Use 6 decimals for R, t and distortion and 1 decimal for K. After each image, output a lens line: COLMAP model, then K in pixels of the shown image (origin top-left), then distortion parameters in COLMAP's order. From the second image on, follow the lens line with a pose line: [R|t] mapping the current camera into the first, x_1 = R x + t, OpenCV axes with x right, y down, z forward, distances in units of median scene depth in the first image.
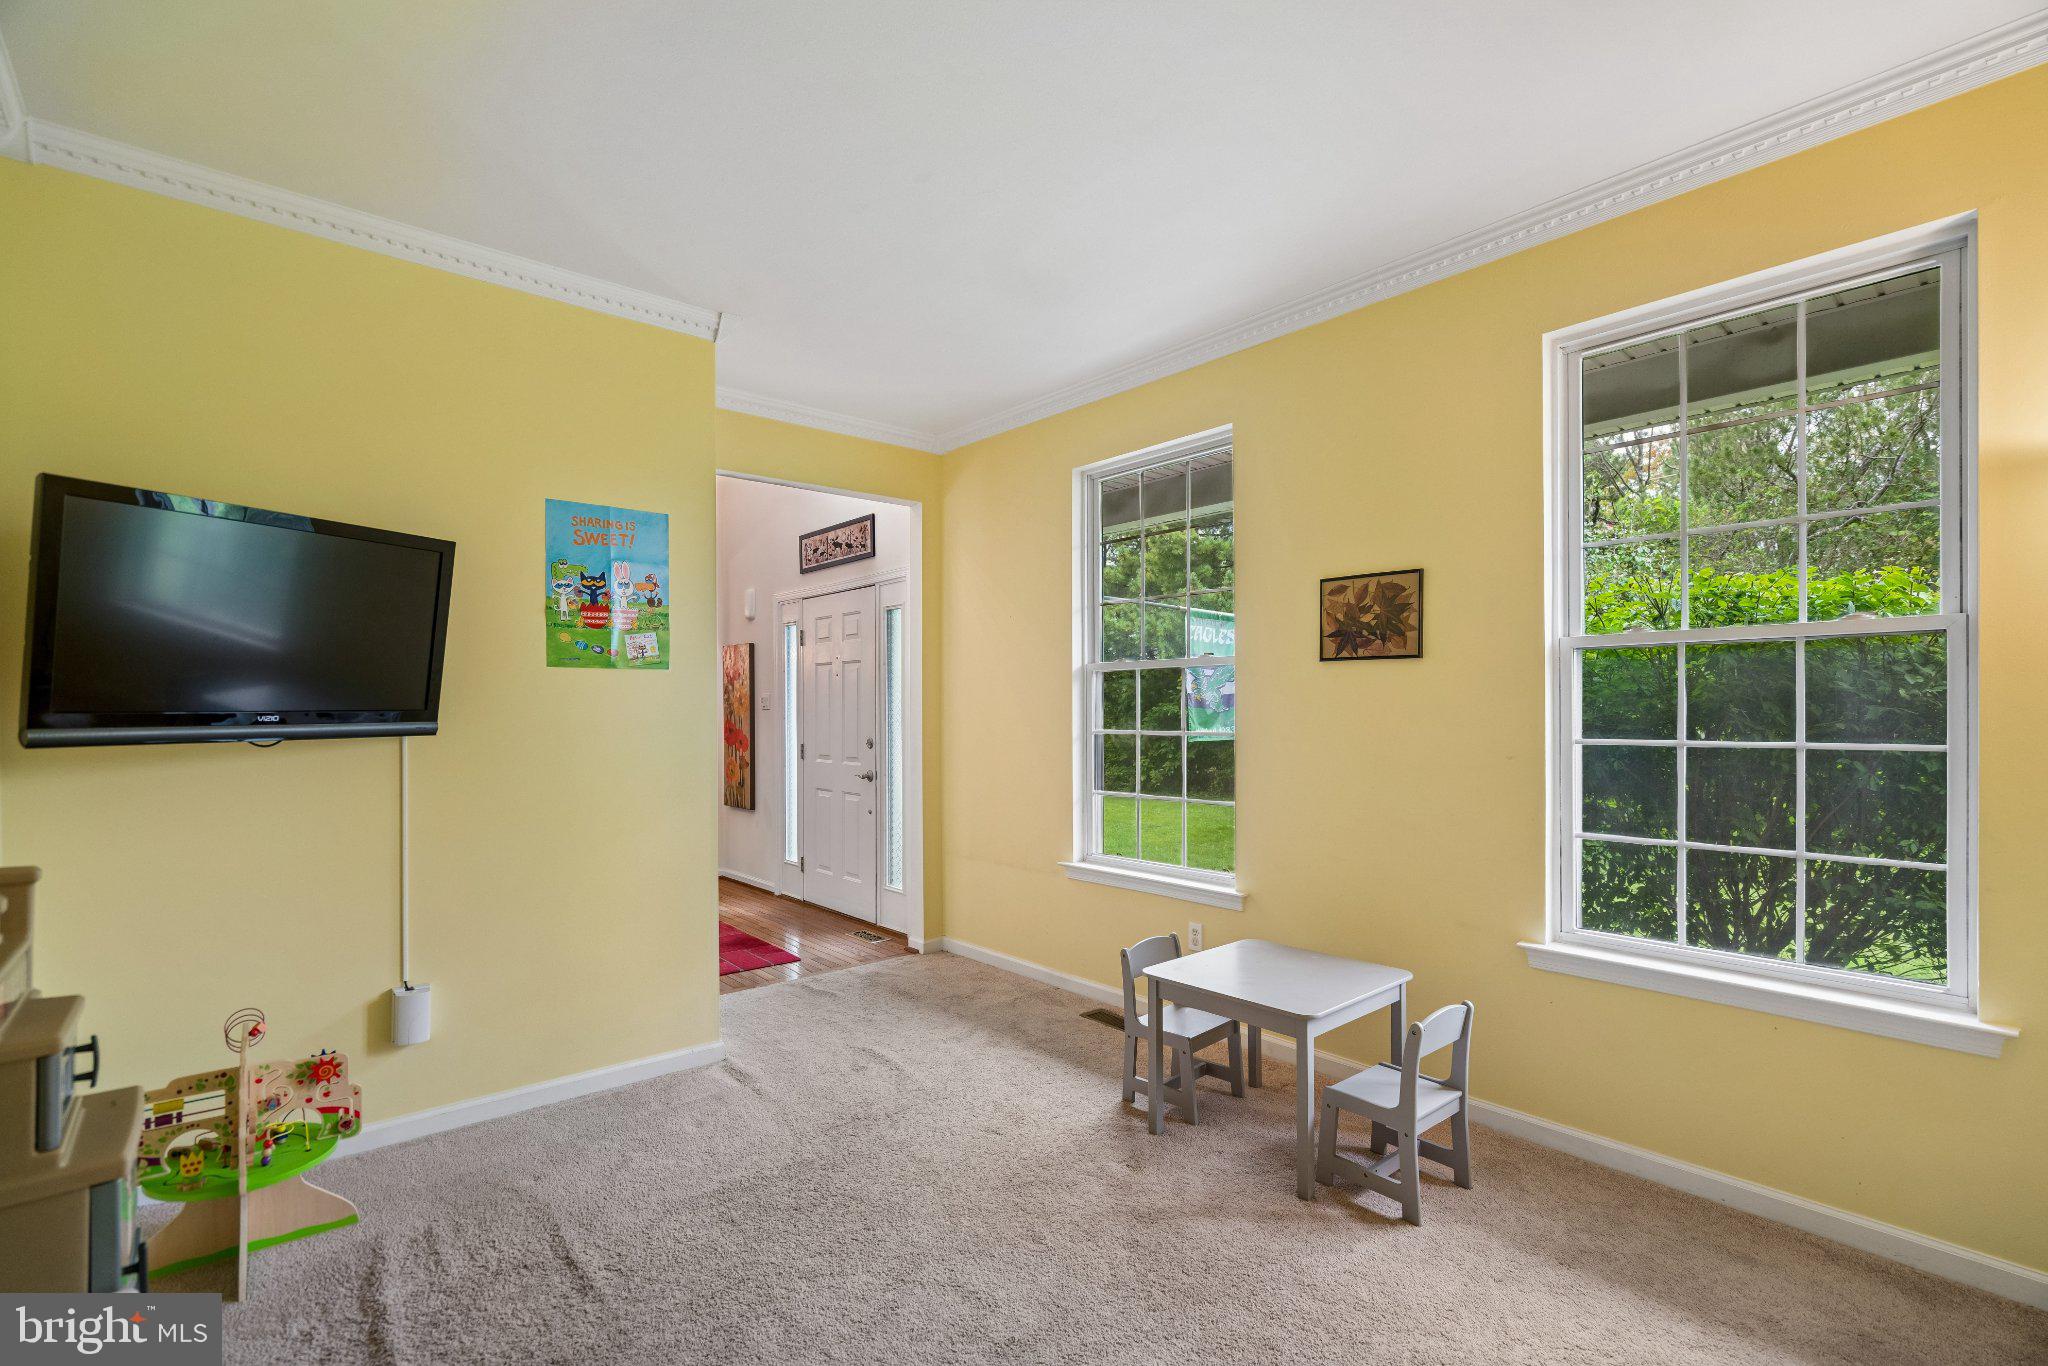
lens RADIAL K [[931.0, 0, 1018.8], [0, 931.0, 702.2], [0, 0, 1]] dist [-0.010979, 0.003499]
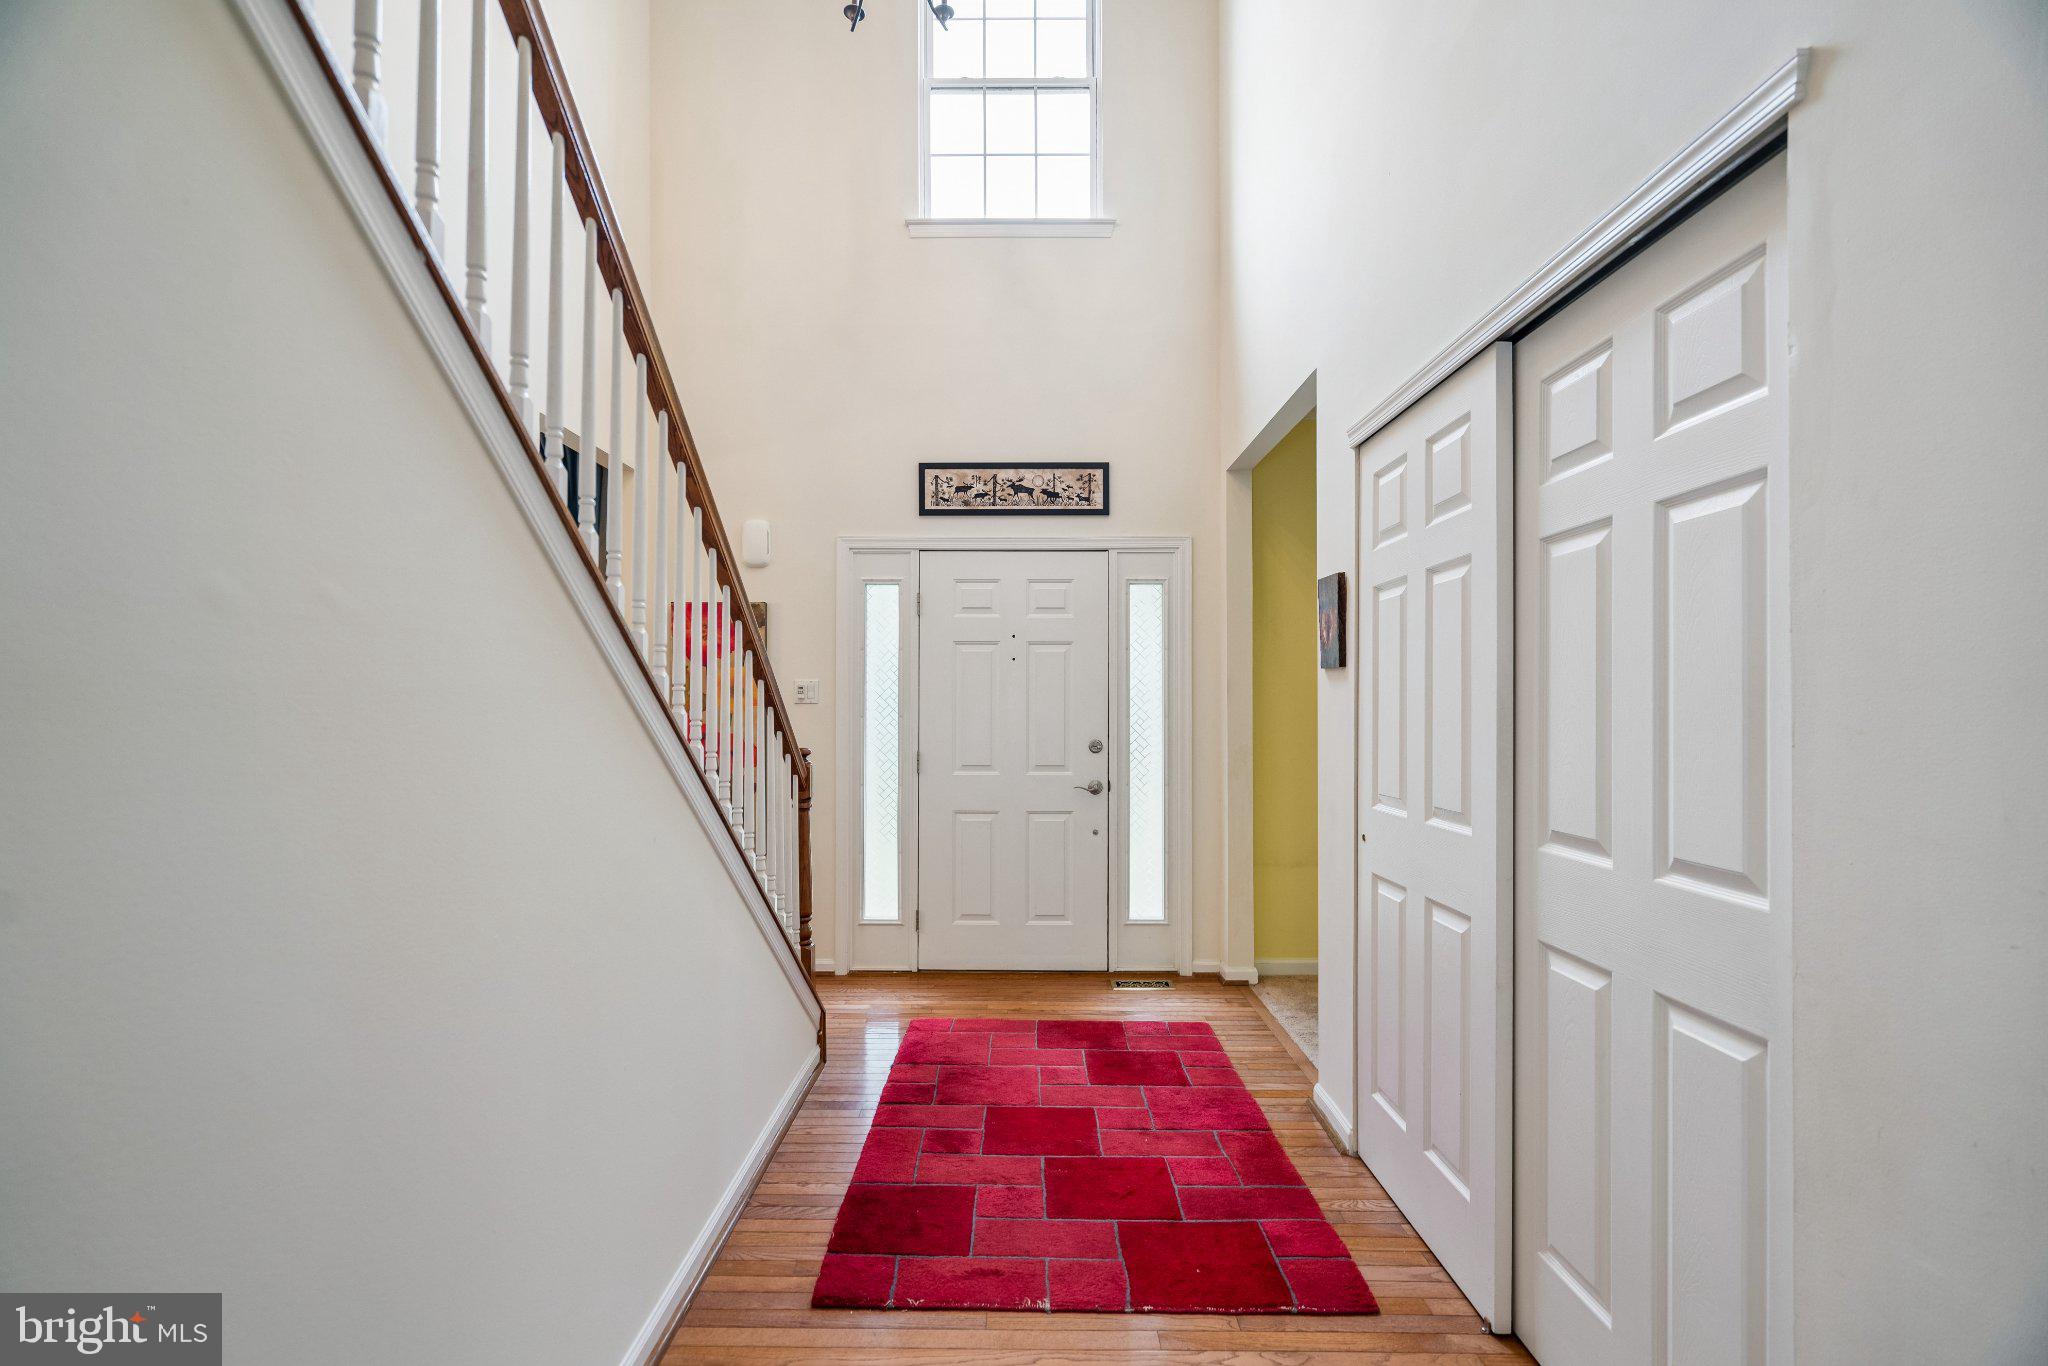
lens RADIAL K [[931.0, 0, 1019.3], [0, 931.0, 691.1], [0, 0, 1]] dist [-0.010979, 0.003499]
pose [[0.659120, 0.023977, 0.751655, -0.794749], [-0.012043, 0.999700, -0.021328, 0.014139], [-0.751941, 0.005005, 0.659211, 0.513103]]
